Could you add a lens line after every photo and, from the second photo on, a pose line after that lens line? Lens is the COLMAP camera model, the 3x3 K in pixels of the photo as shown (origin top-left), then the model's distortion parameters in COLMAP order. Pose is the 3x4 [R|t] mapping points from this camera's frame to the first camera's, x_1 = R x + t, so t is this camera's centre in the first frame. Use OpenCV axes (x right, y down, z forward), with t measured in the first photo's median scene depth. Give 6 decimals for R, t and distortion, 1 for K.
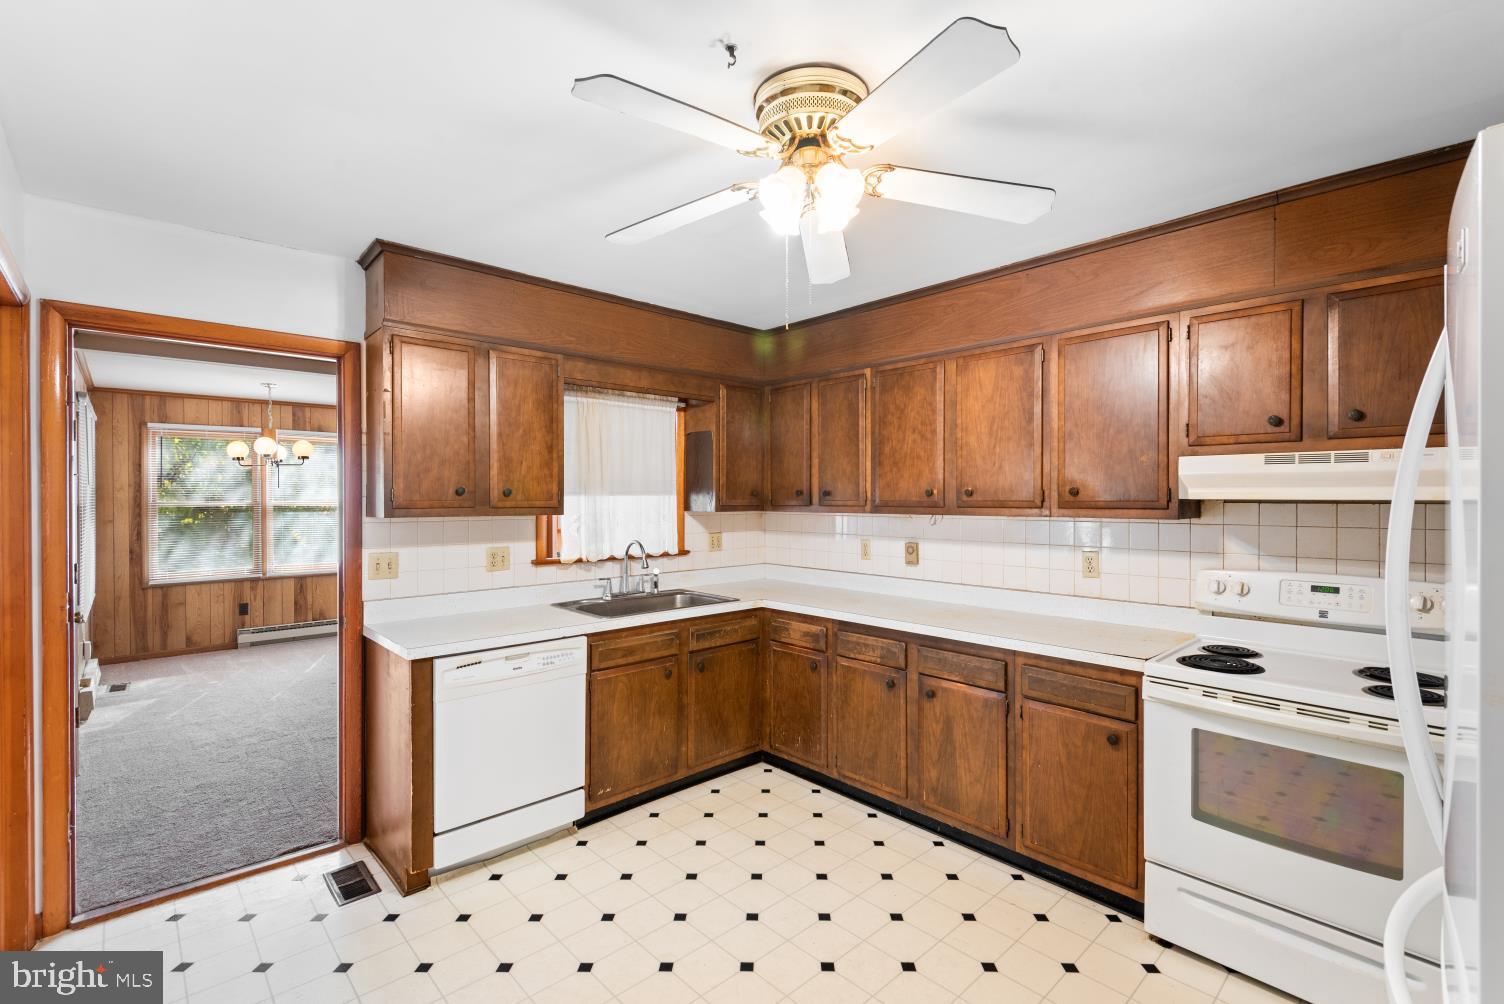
lens RADIAL K [[671.2, 0, 752.9], [0, 671.2, 501.2], [0, 0, 1]] dist [0.001606, -0.000821]
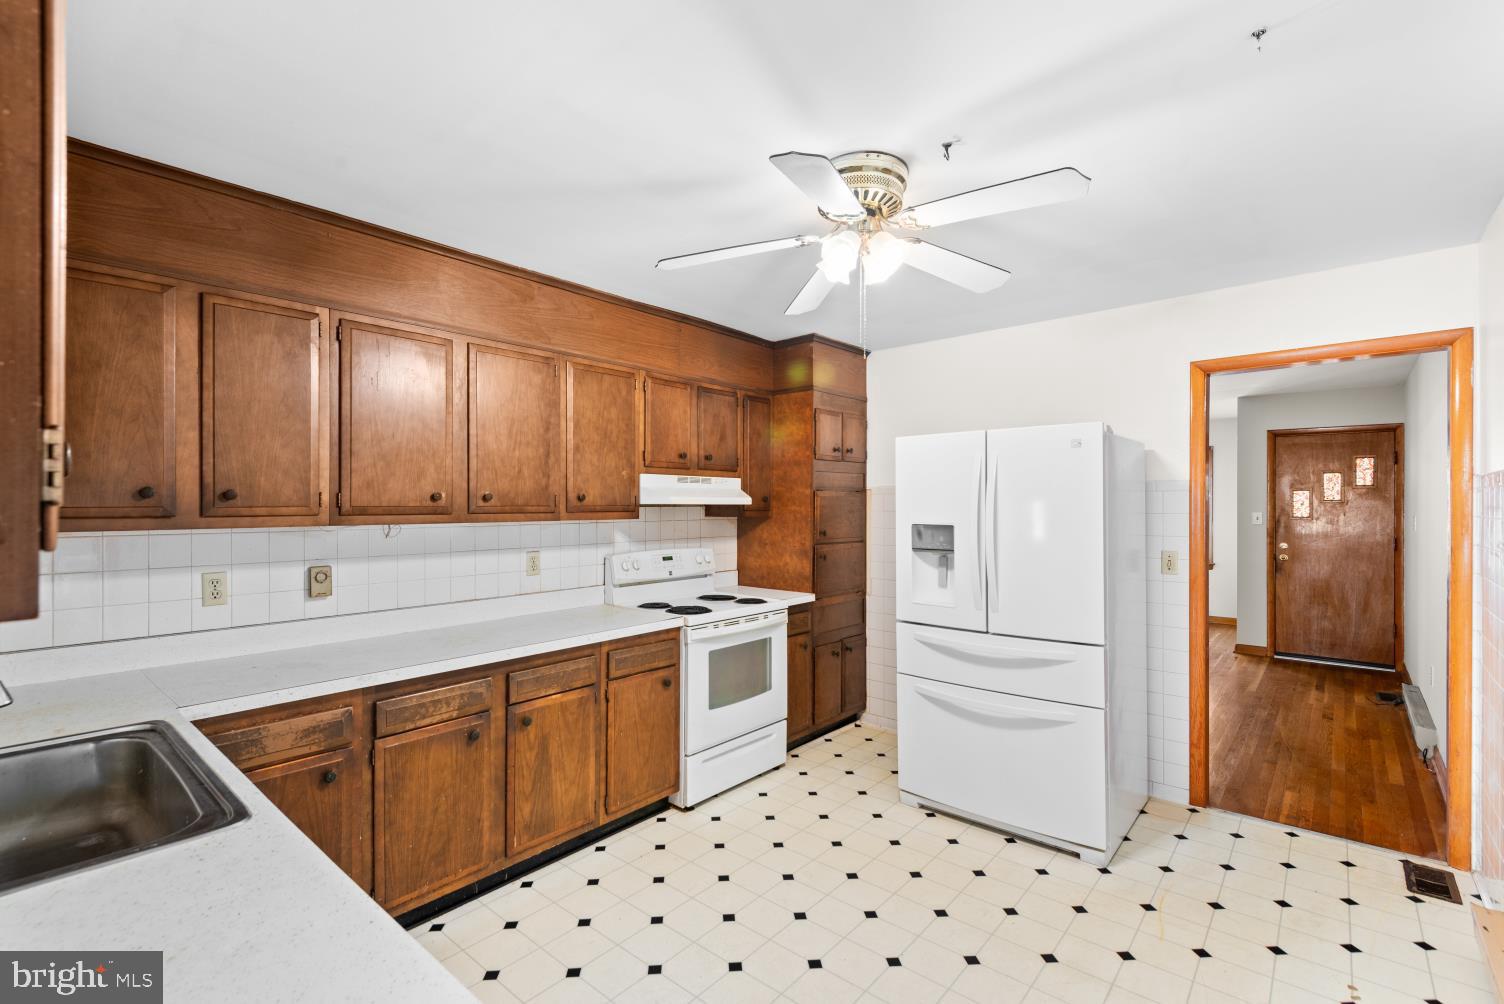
lens RADIAL K [[671.2, 0, 752.5], [0, 671.2, 502.7], [0, 0, 1]] dist [0.001606, -0.000821]
pose [[-0.125169, 0.003899, 0.992128, -0.663807], [0.006420, 0.999975, -0.003120, -0.000088], [-0.992115, 0.005979, -0.125191, 0.811263]]
